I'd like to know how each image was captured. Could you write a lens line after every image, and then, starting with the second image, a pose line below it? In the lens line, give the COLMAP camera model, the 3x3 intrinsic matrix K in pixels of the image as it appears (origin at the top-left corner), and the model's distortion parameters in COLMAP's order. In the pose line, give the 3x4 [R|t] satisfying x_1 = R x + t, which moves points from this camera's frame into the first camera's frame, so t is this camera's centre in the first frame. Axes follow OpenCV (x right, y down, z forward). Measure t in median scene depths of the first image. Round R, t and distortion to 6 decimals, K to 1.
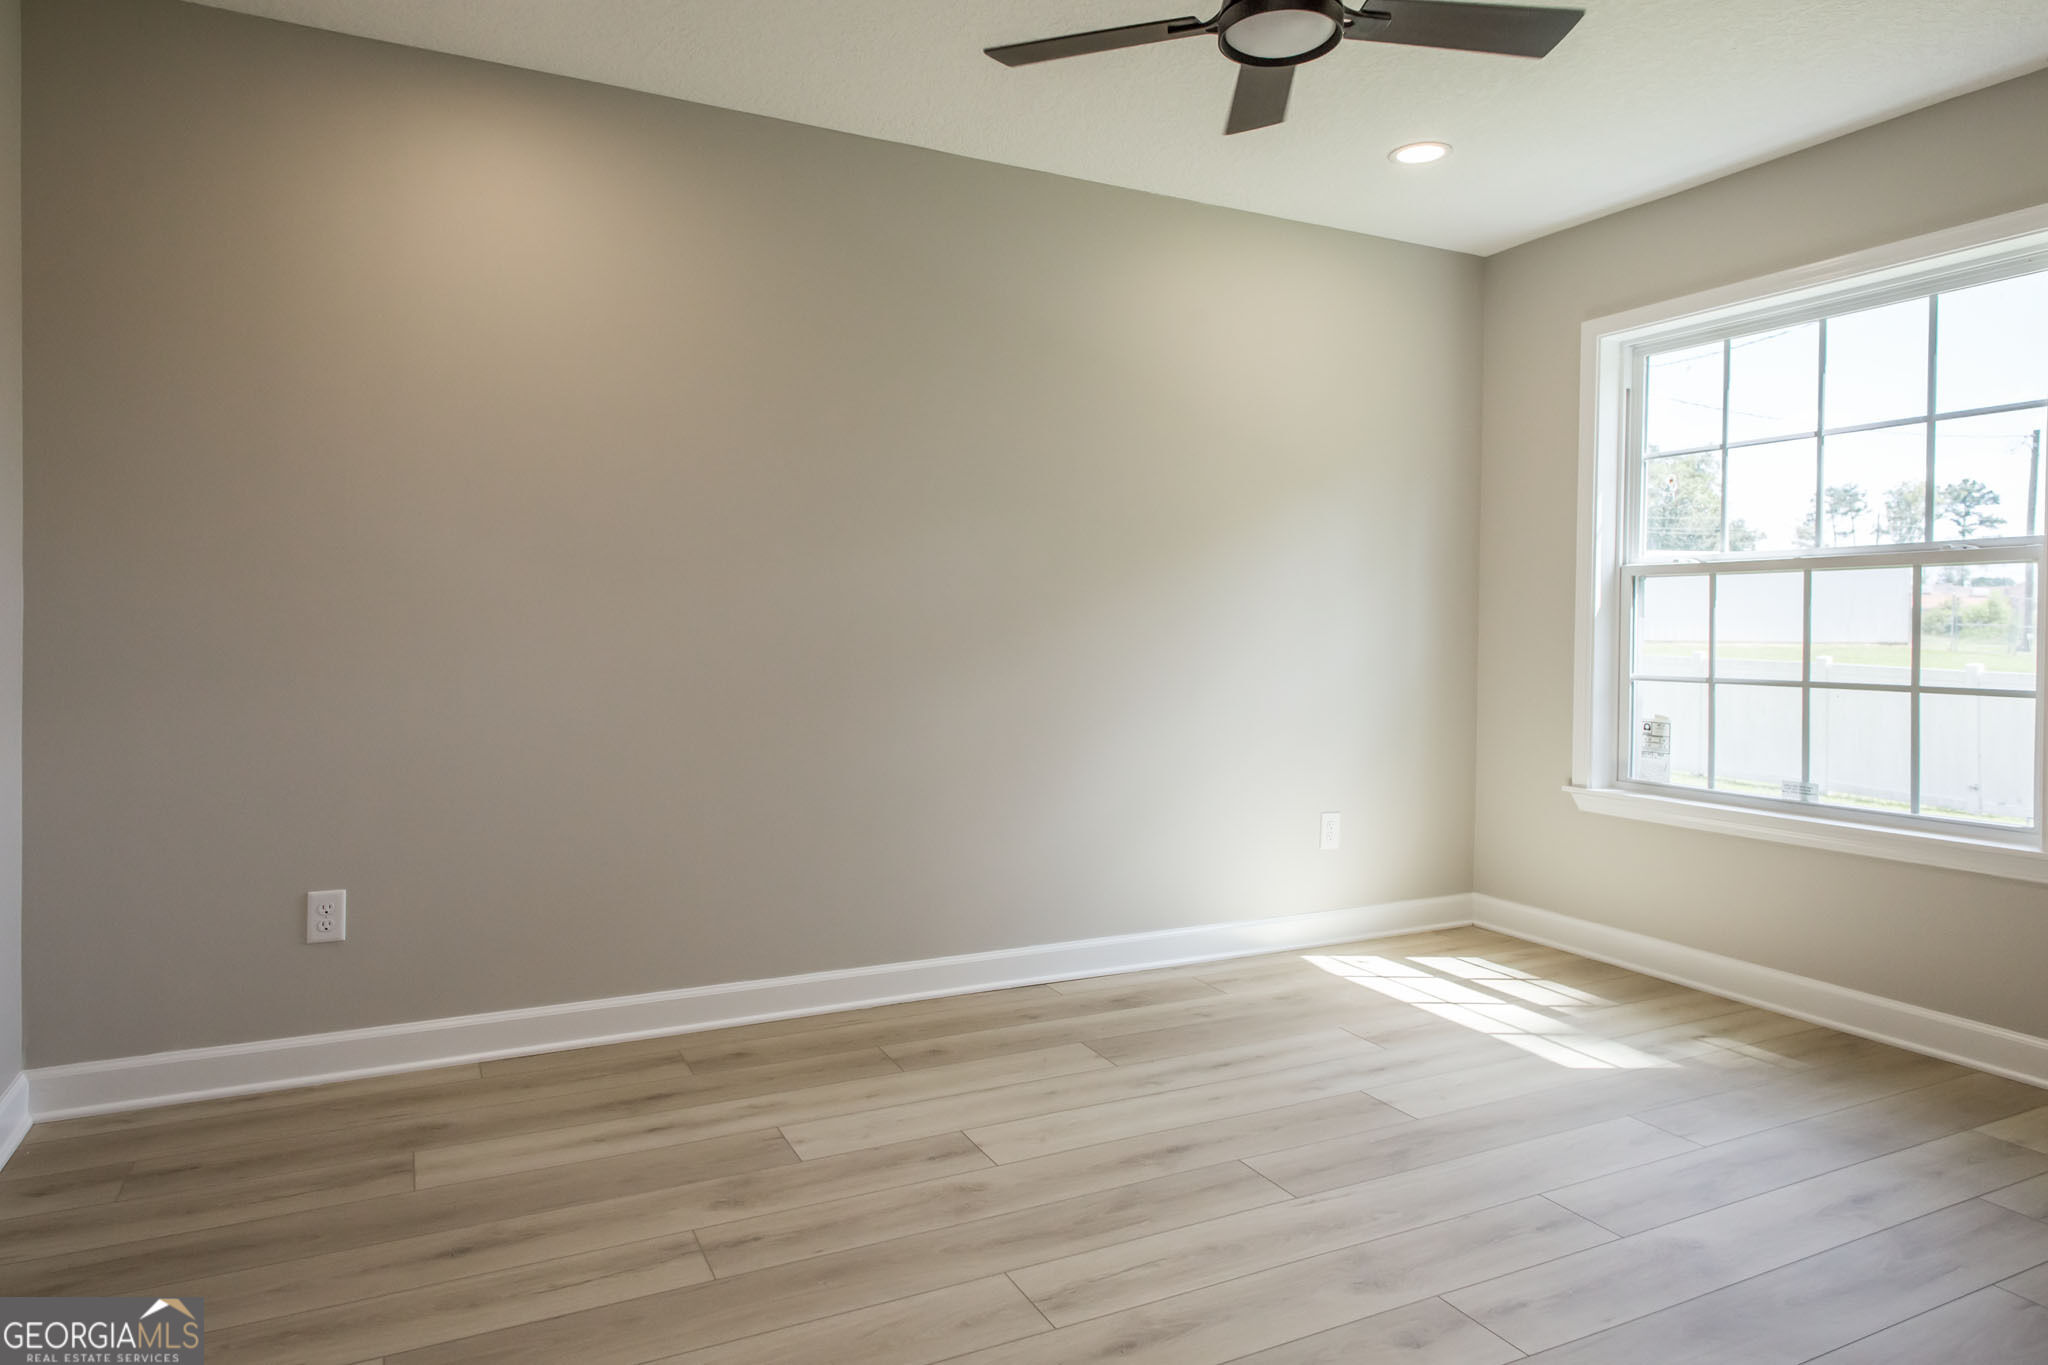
lens RADIAL K [[1189.7, 0, 1024.0], [0, 1189.7, 682.5], [0, 0, 1]] dist [0.013580, -0.000620]
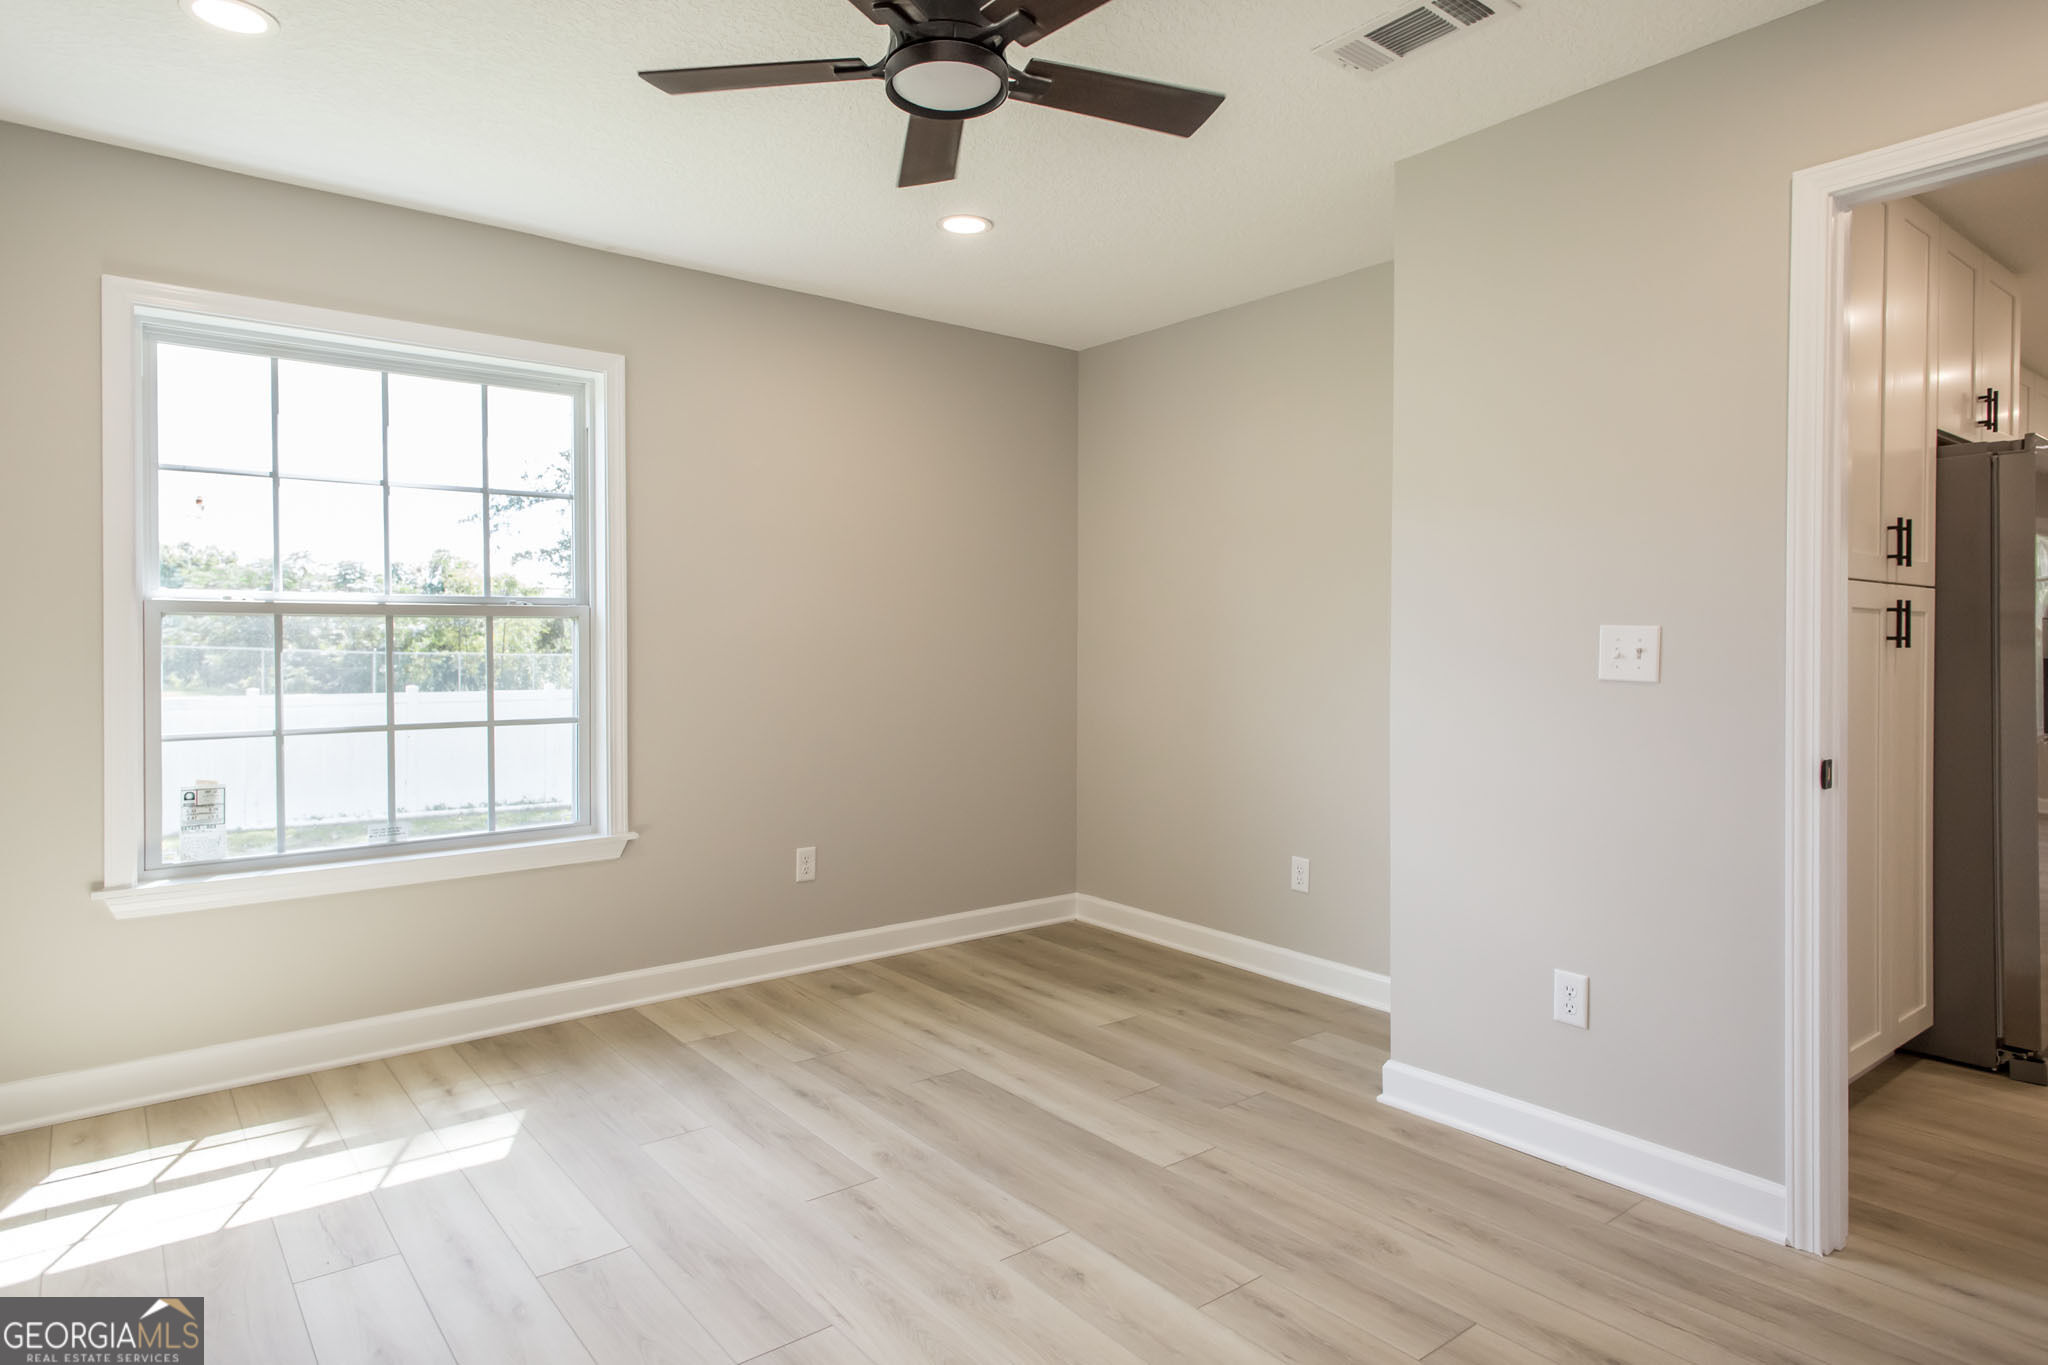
lens RADIAL K [[1157.1, 0, 1024.0], [0, 1157.1, 682.5], [0, 0, 1]] dist [0.014235, -0.000001]
pose [[-0.200267, -0.035193, 0.979109, -0.427834], [0.049608, 0.997709, 0.046008, -0.056264], [-0.978485, 0.057785, -0.198062, 0.672687]]
